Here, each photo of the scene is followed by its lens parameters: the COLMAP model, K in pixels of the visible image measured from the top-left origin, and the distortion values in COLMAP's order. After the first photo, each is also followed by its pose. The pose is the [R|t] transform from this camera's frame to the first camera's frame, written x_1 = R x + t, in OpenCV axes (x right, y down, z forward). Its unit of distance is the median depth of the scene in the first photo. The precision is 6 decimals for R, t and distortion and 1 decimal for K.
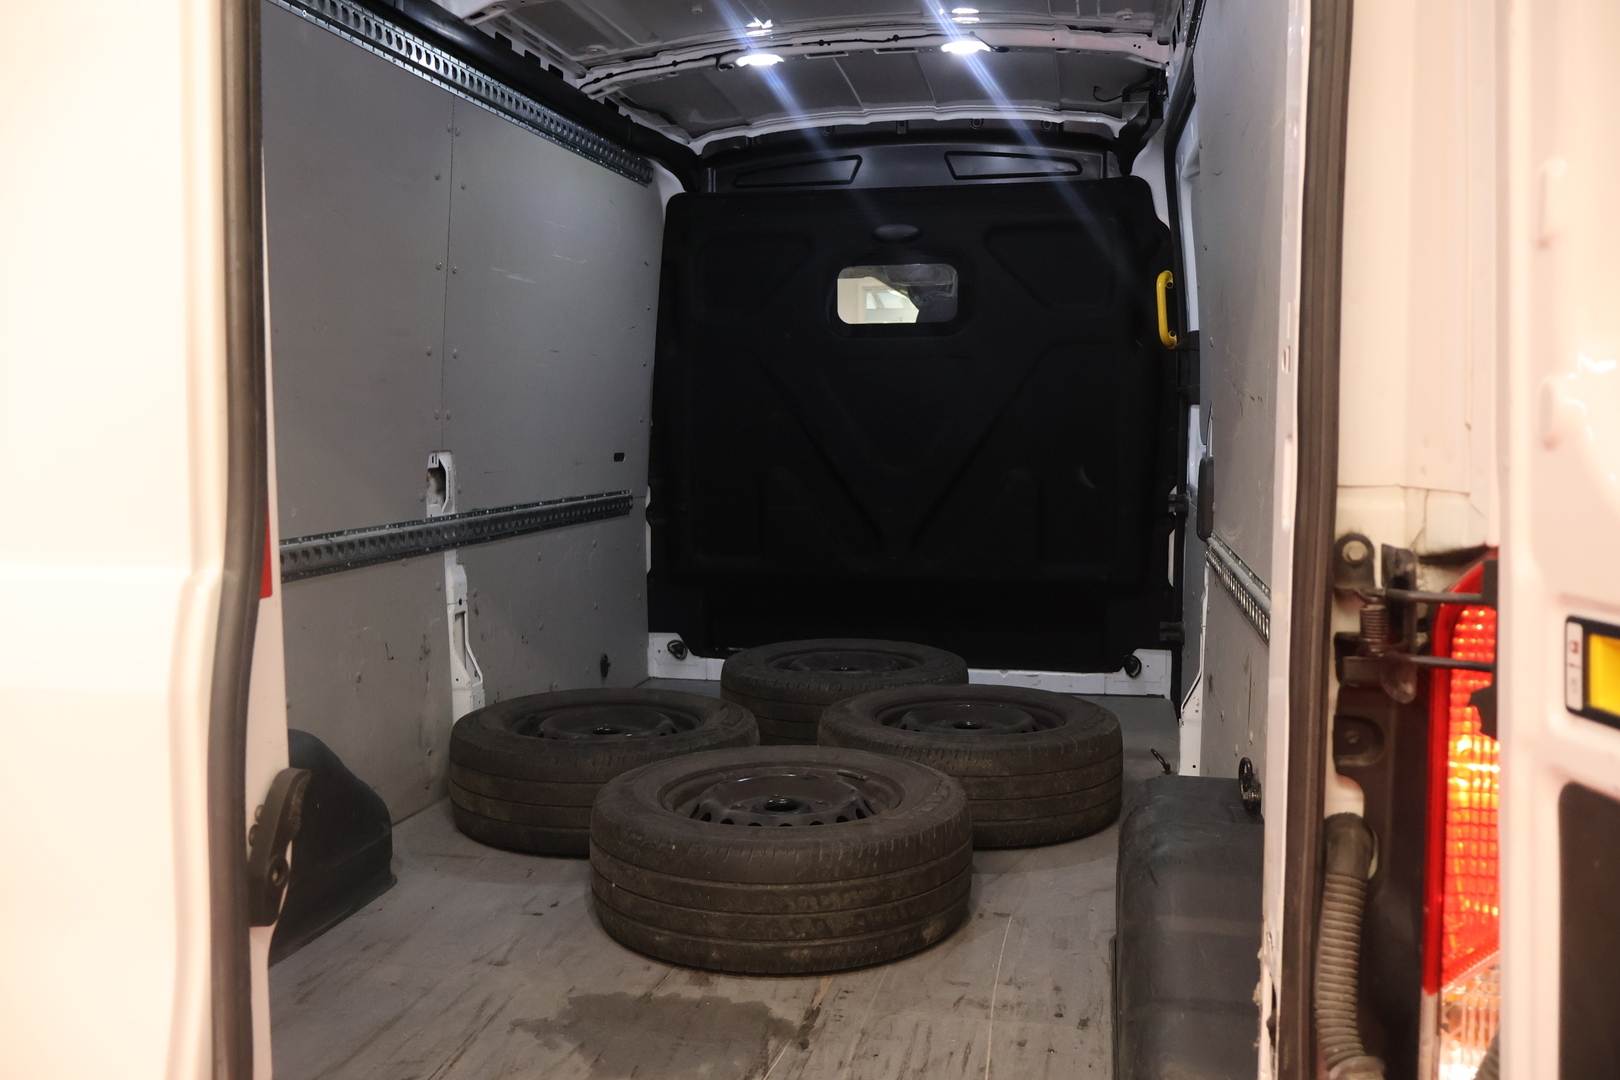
lens RADIAL K [[1338.7, 0, 810.0], [0, 1338.7, 540.0], [0, 0, 1]] dist [0.000192, 0.002460]
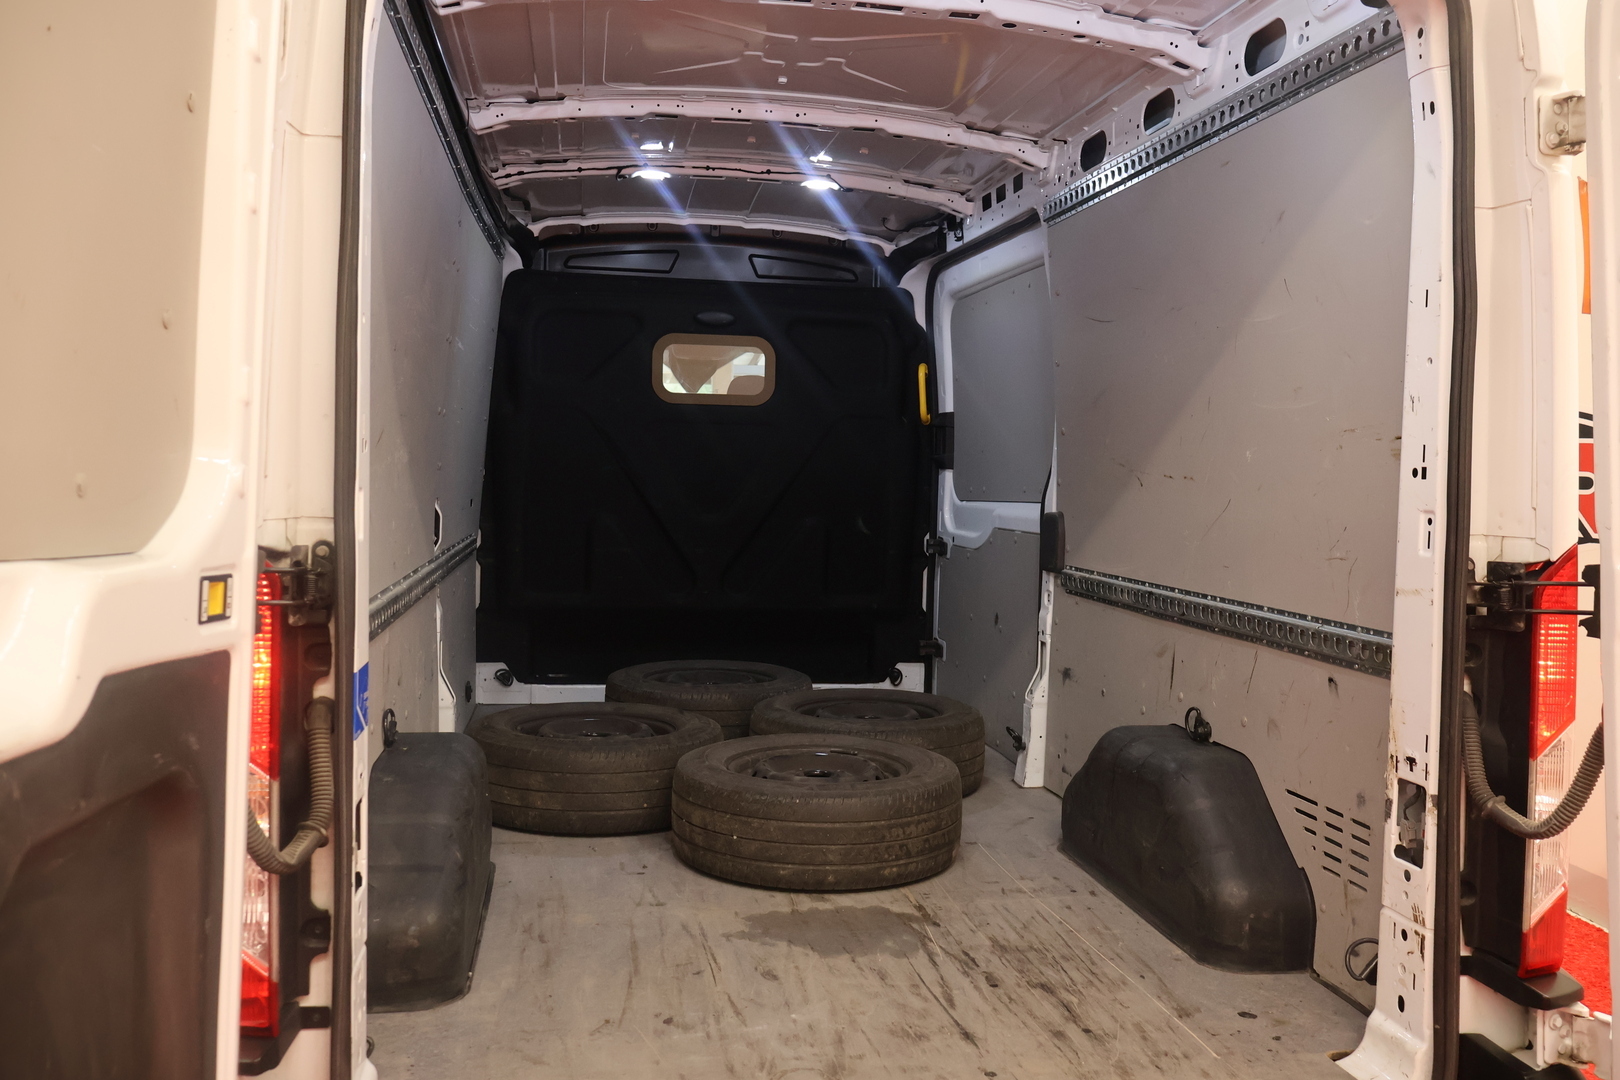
lens RADIAL K [[1346.0, 0, 803.5], [0, 1346.0, 529.6], [0, 0, 1]] dist [-0.001791, 0.001379]
pose [[0.926147, 0.007672, 0.377084, -0.362646], [0.007763, 0.999193, -0.039397, 0.007290], [-0.377082, 0.039415, 0.925341, -0.152989]]
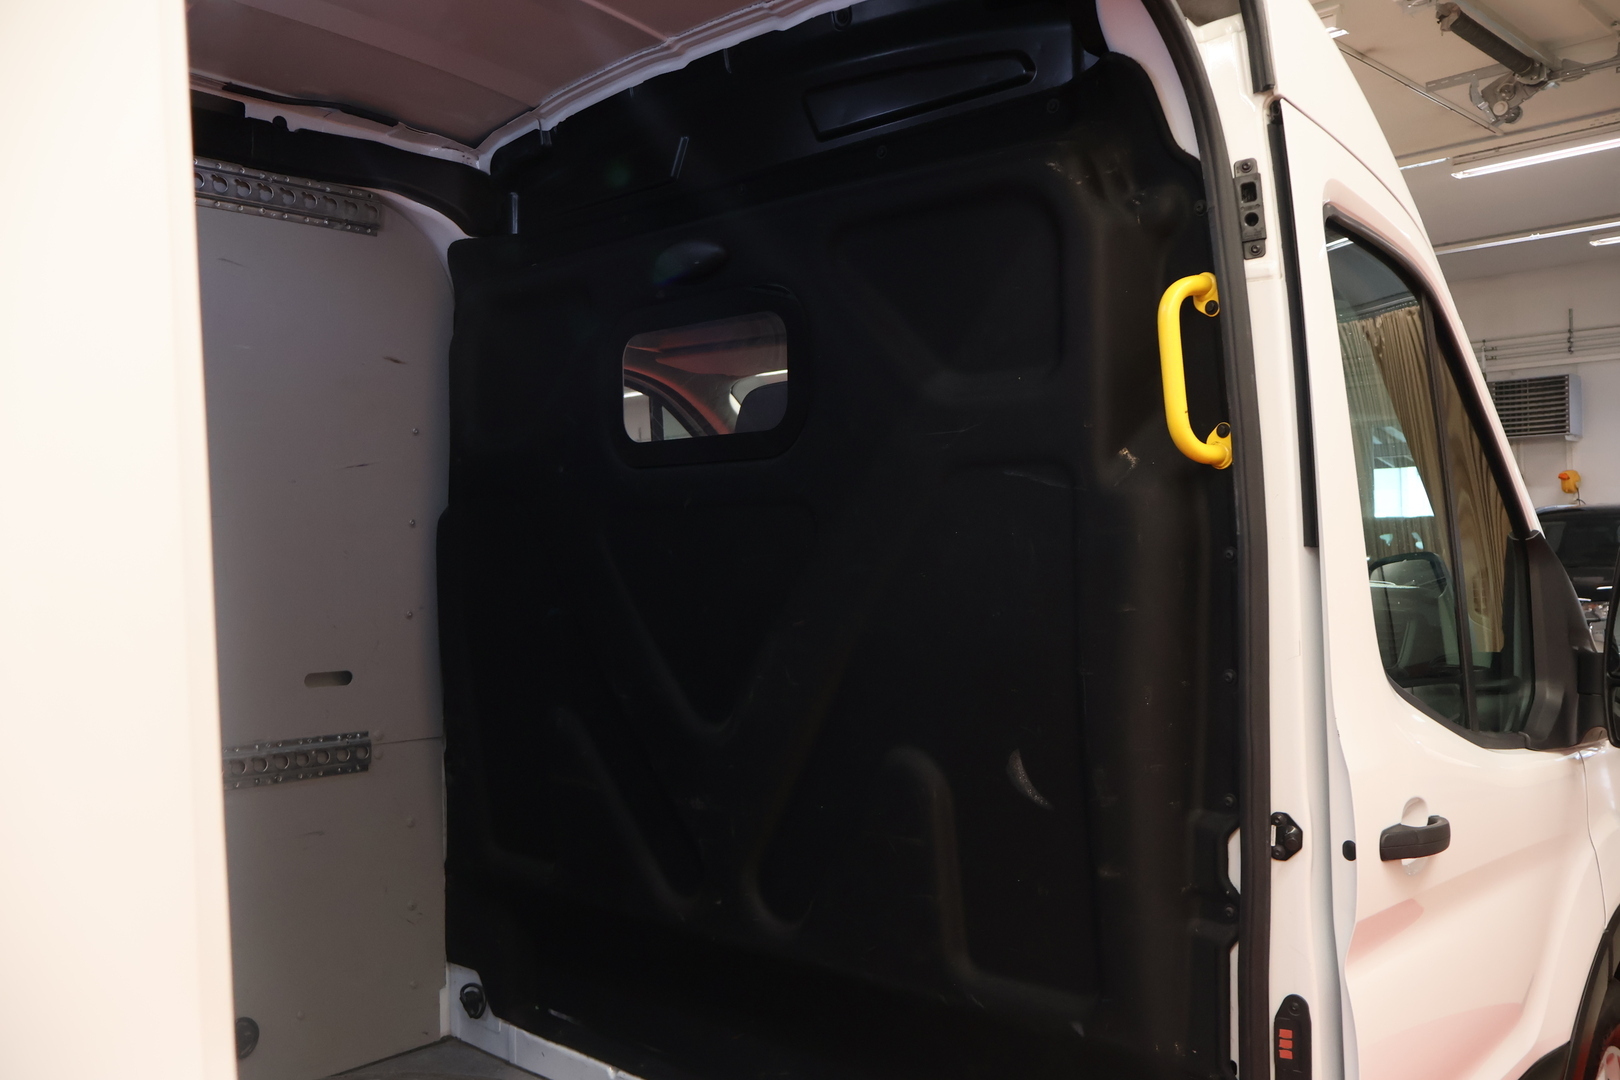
lens RADIAL K [[1346.0, 0, 803.5], [0, 1346.0, 529.6], [0, 0, 1]] dist [-0.001791, 0.001379]
pose [[0.857490, -0.016039, -0.514251, 0.418673], [-0.032989, 0.995743, -0.086064, -0.098287], [0.513443, 0.090763, 0.853310, 0.689683]]
